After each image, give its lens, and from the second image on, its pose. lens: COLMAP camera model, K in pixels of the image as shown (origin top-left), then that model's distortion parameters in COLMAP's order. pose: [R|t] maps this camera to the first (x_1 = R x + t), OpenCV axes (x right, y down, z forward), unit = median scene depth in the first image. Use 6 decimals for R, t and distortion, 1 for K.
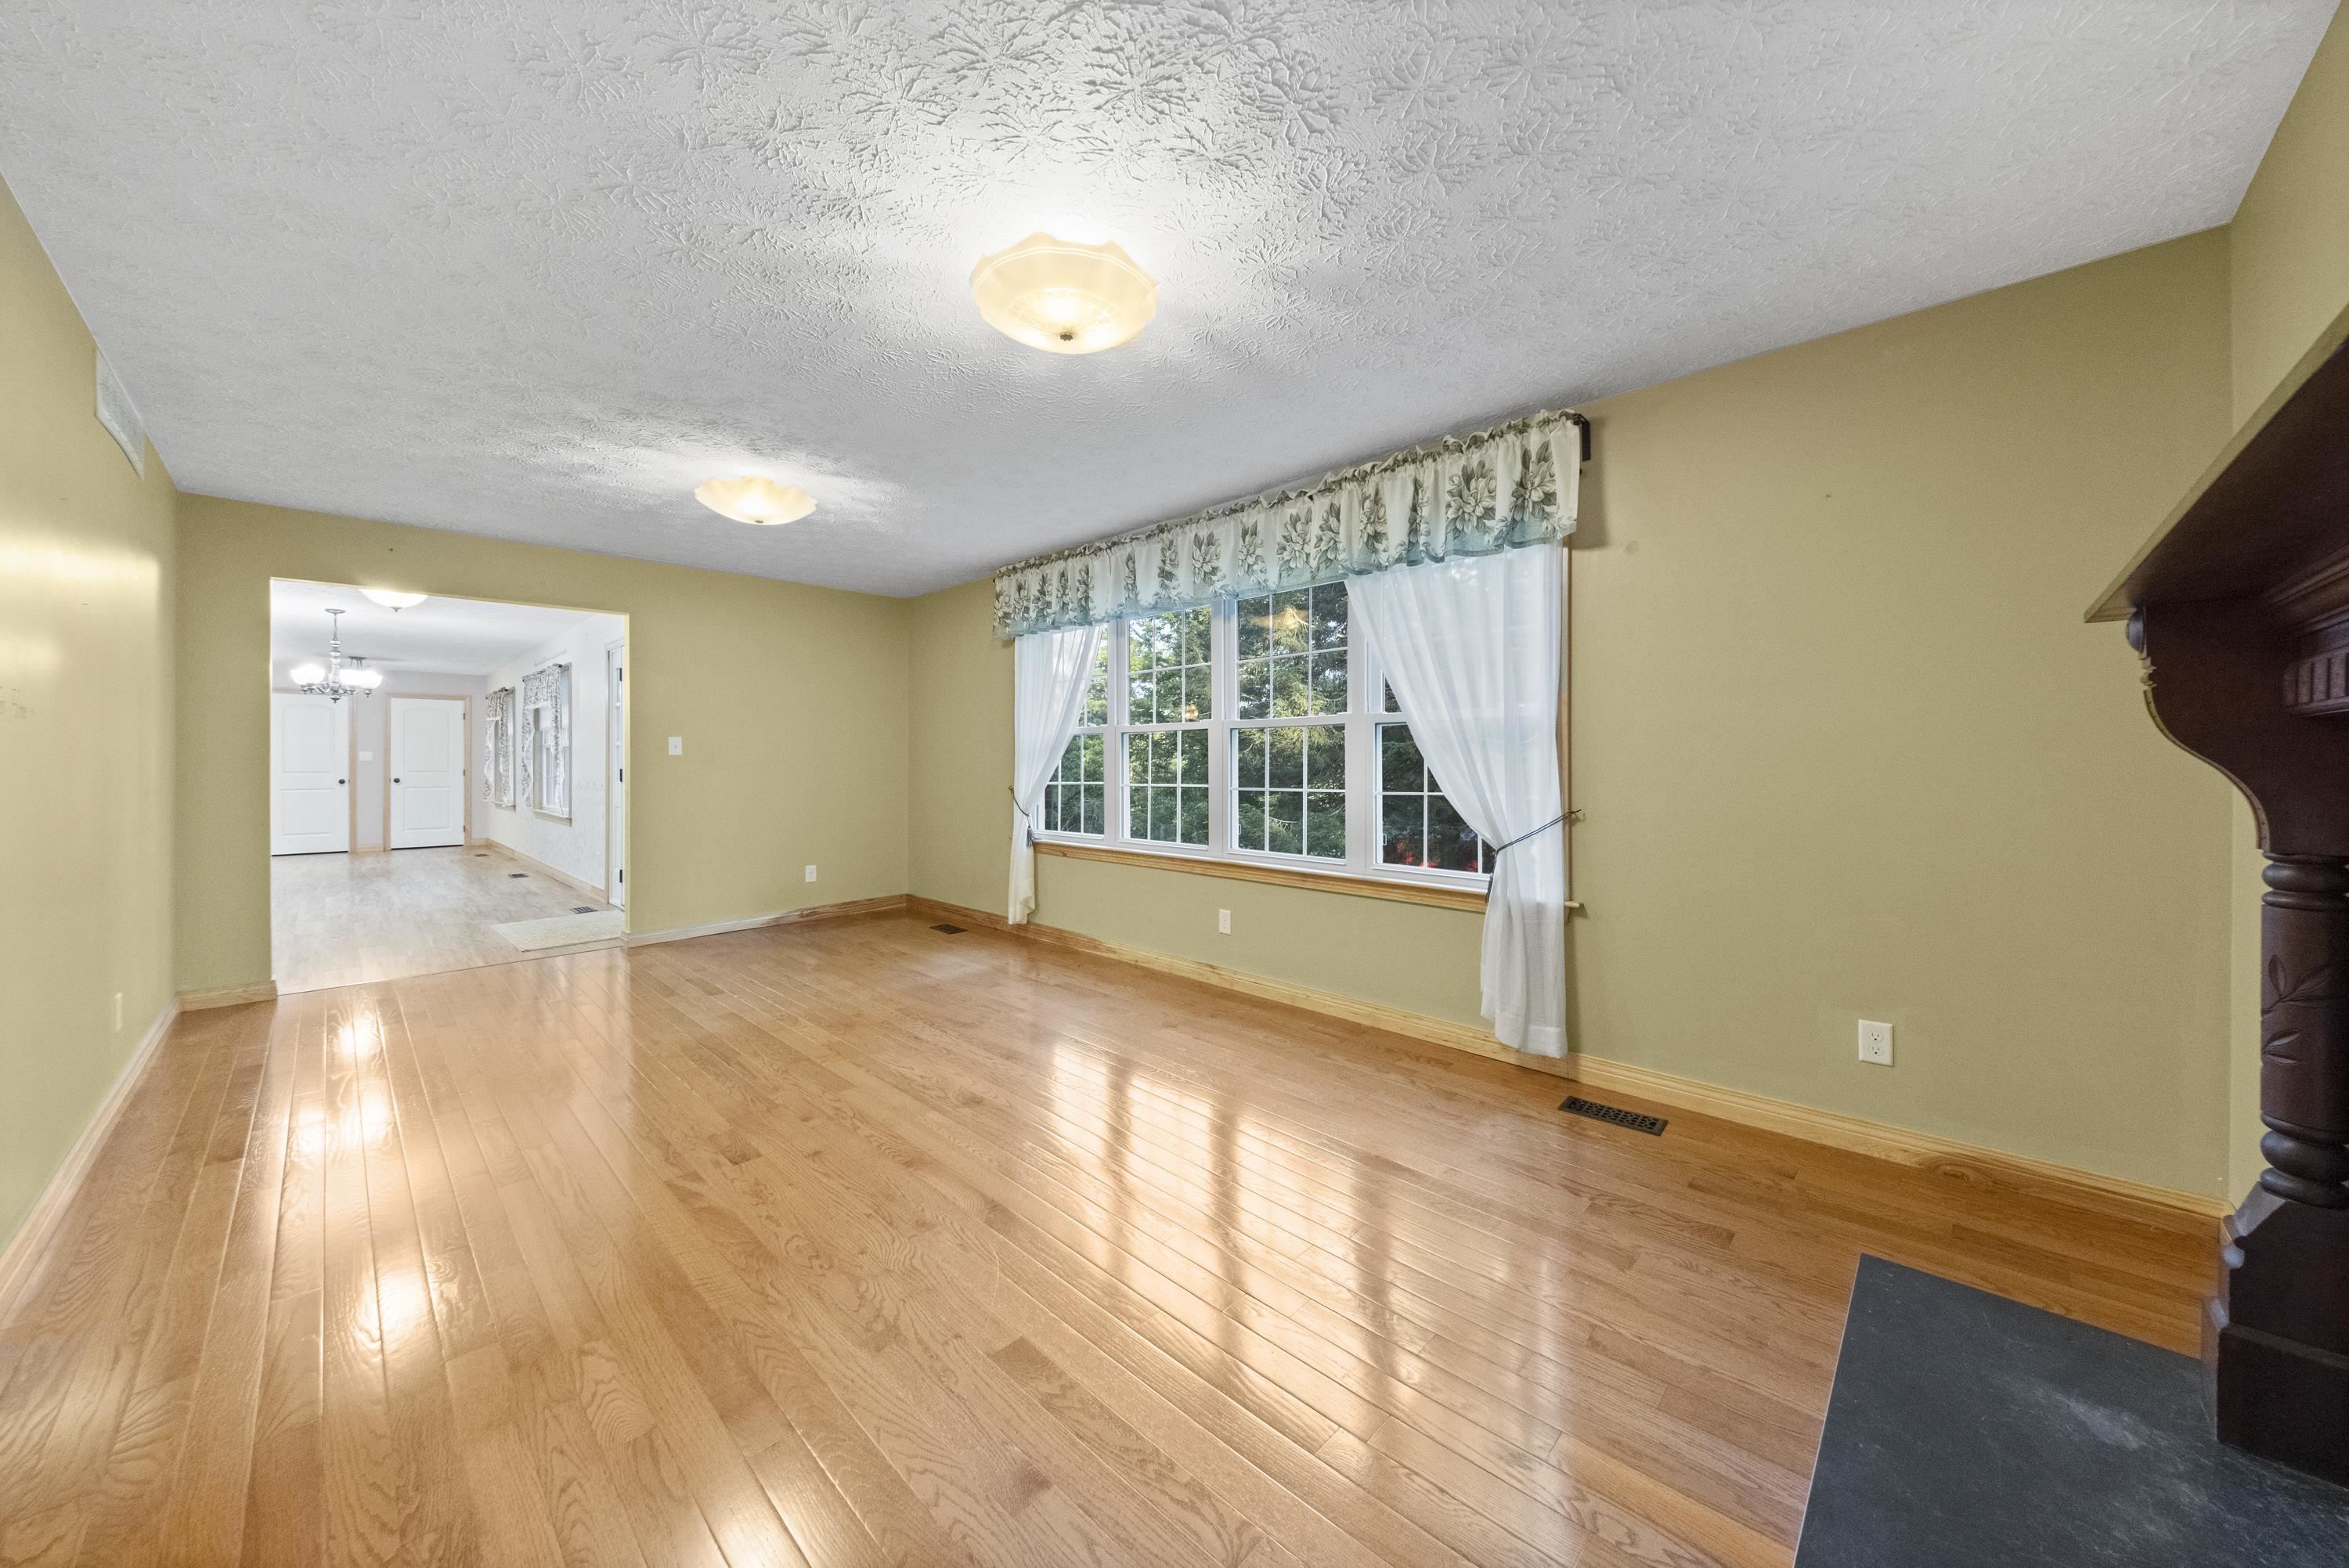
lens RADIAL K [[808.4, 0, 1235.7], [0, 808.4, 772.0], [0, 0, 1]] dist [0.015996, -0.005324]
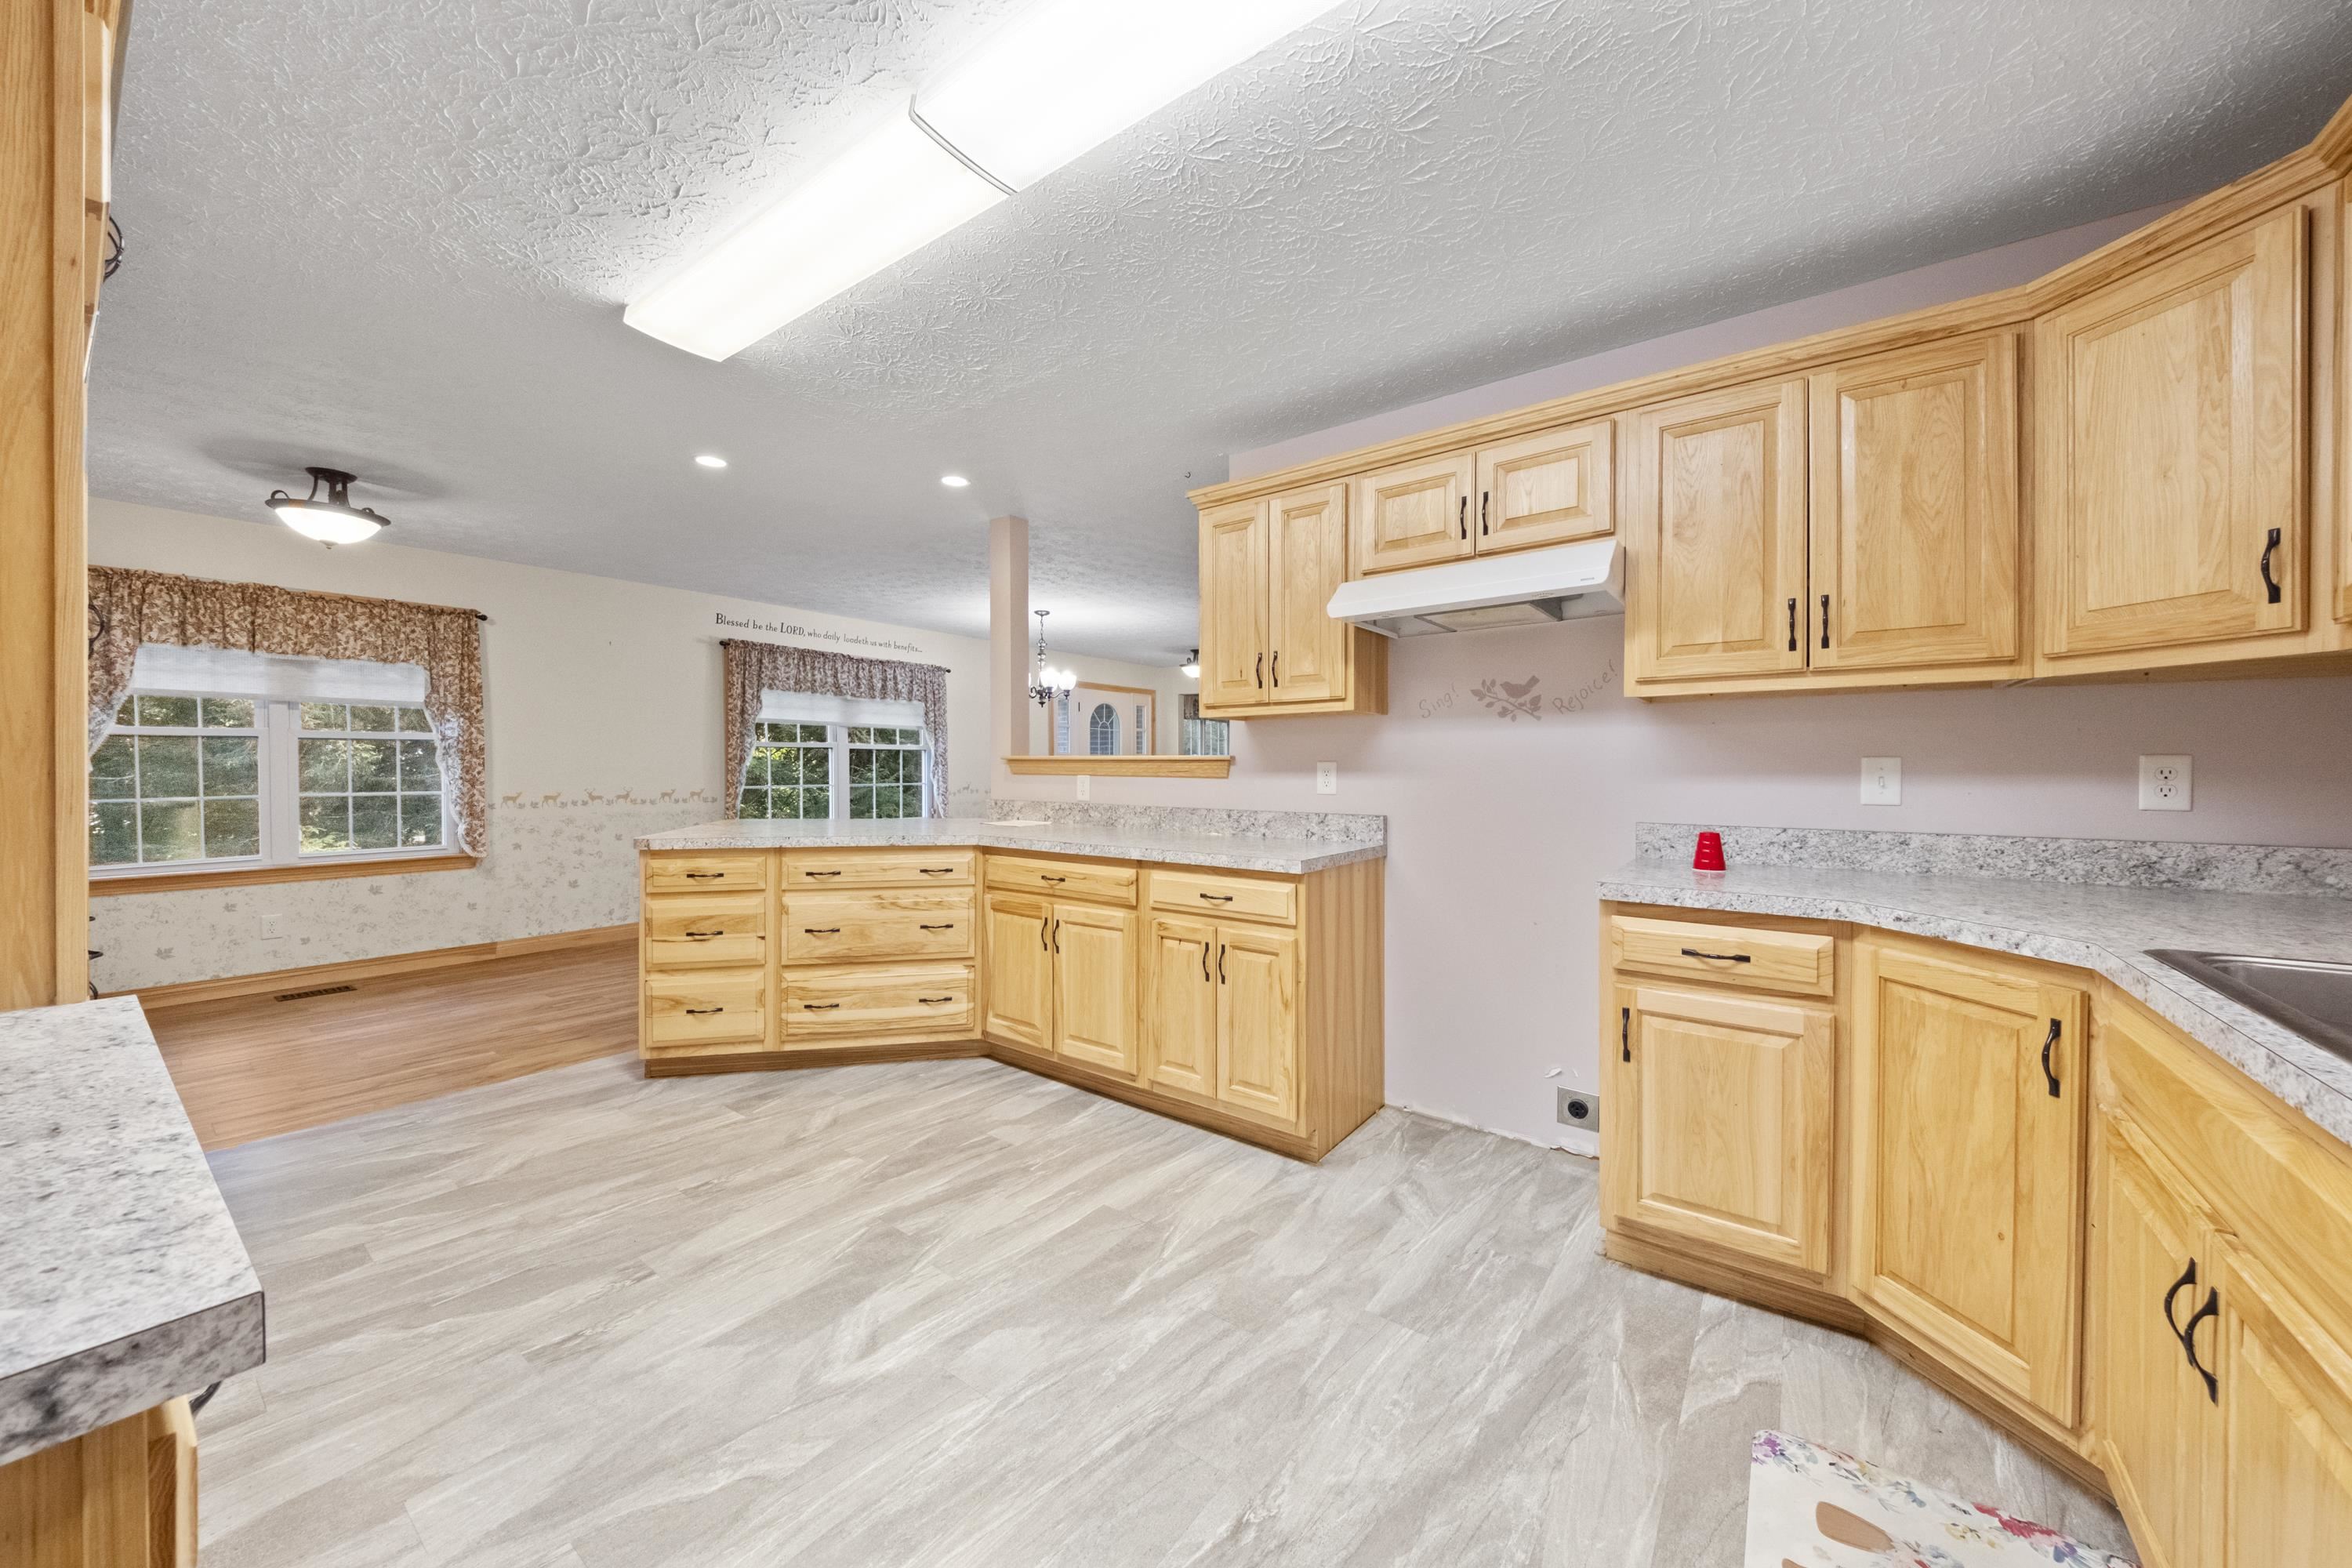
lens RADIAL K [[809.6, 0, 1170.0], [0, 809.6, 759.8], [0, 0, 1]] dist [0.015996, -0.005324]
pose [[-0.095489, 0.009903, 0.995381, -1.343341], [0.000933, 0.999951, -0.009859, -0.010321], [-0.995430, -0.000013, -0.095494, 0.604632]]
